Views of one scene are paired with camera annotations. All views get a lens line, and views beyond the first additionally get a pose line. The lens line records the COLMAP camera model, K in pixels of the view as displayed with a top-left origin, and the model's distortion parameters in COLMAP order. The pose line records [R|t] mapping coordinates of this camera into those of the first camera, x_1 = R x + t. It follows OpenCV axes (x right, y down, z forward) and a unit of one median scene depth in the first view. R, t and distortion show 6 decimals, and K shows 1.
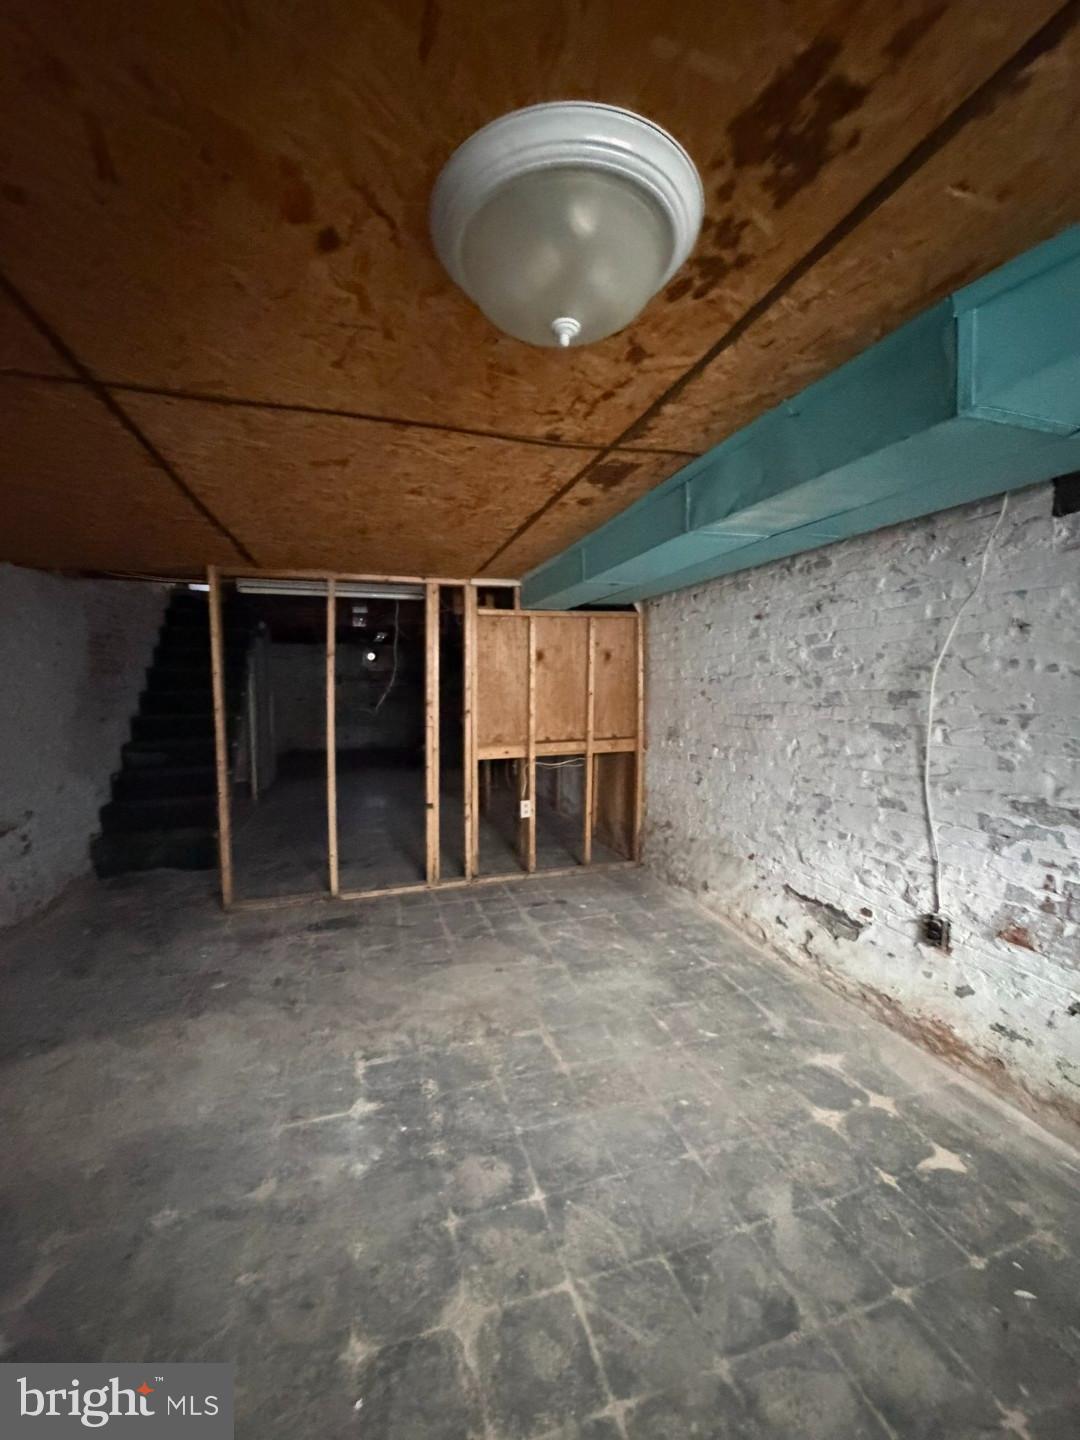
lens RADIAL K [[572.4, 0, 546.8], [0, 572.4, 709.6], [0, 0, 1]] dist [-0.001186, 0.000313]
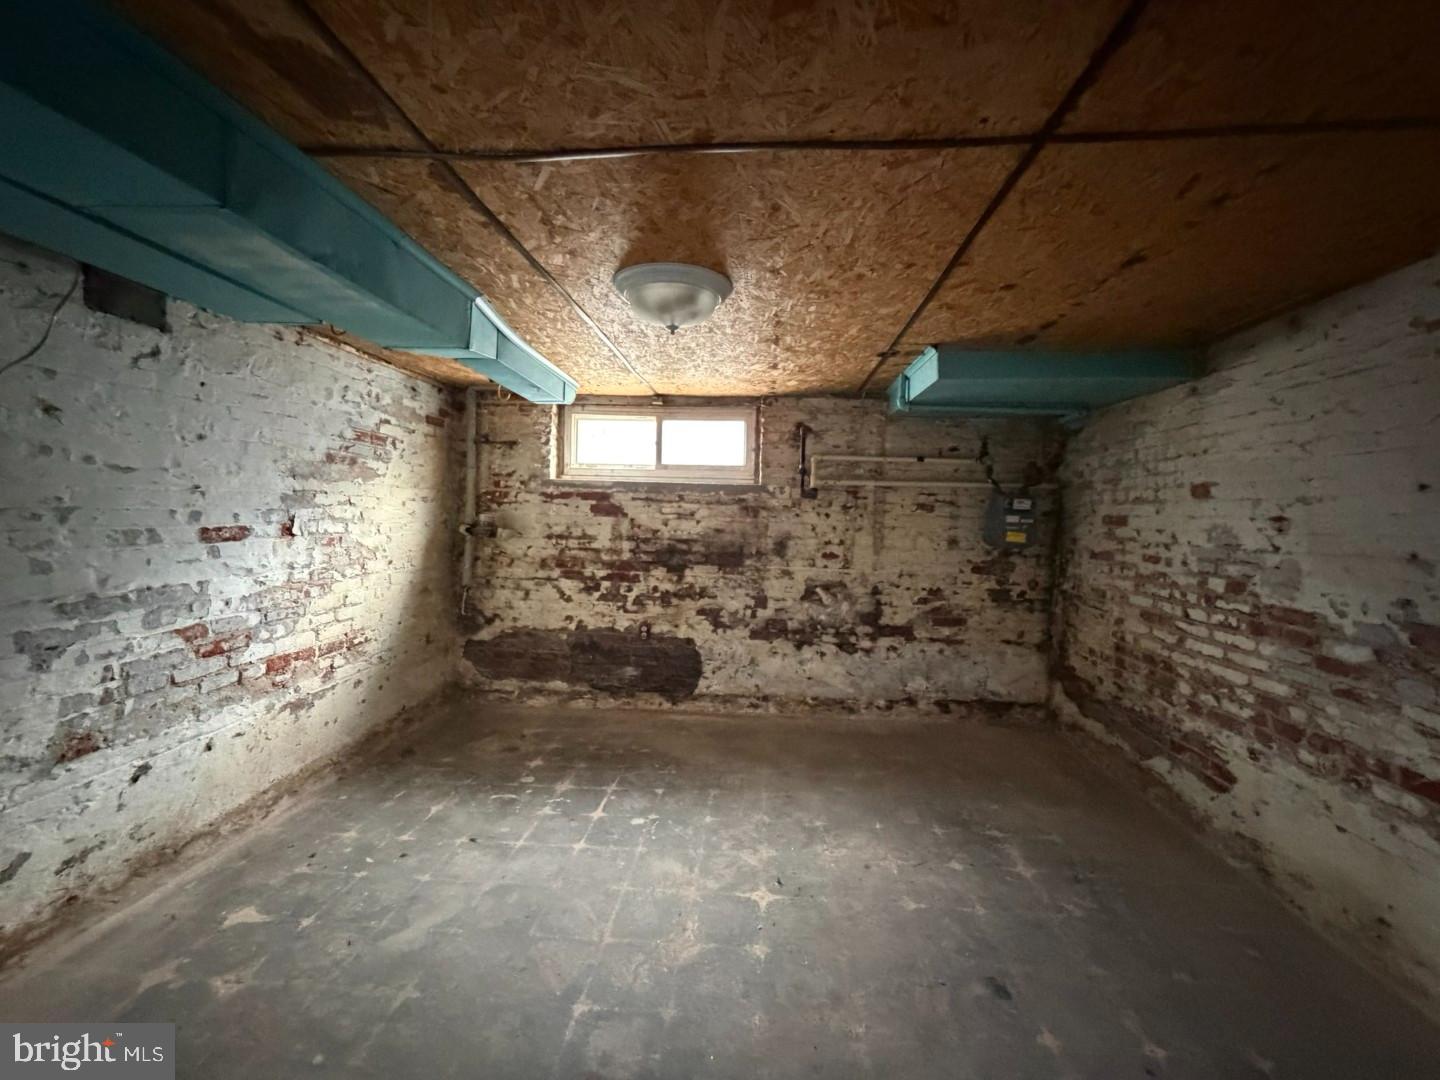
lens RADIAL K [[572.4, 0, 723.0], [0, 572.4, 524.0], [0, 0, 1]] dist [-0.001186, 0.000313]
pose [[-0.924382, -0.016881, 0.381095, -0.399340], [0.004473, 0.998472, 0.055079, -0.009137], [-0.381442, 0.052618, -0.922894, 1.183742]]
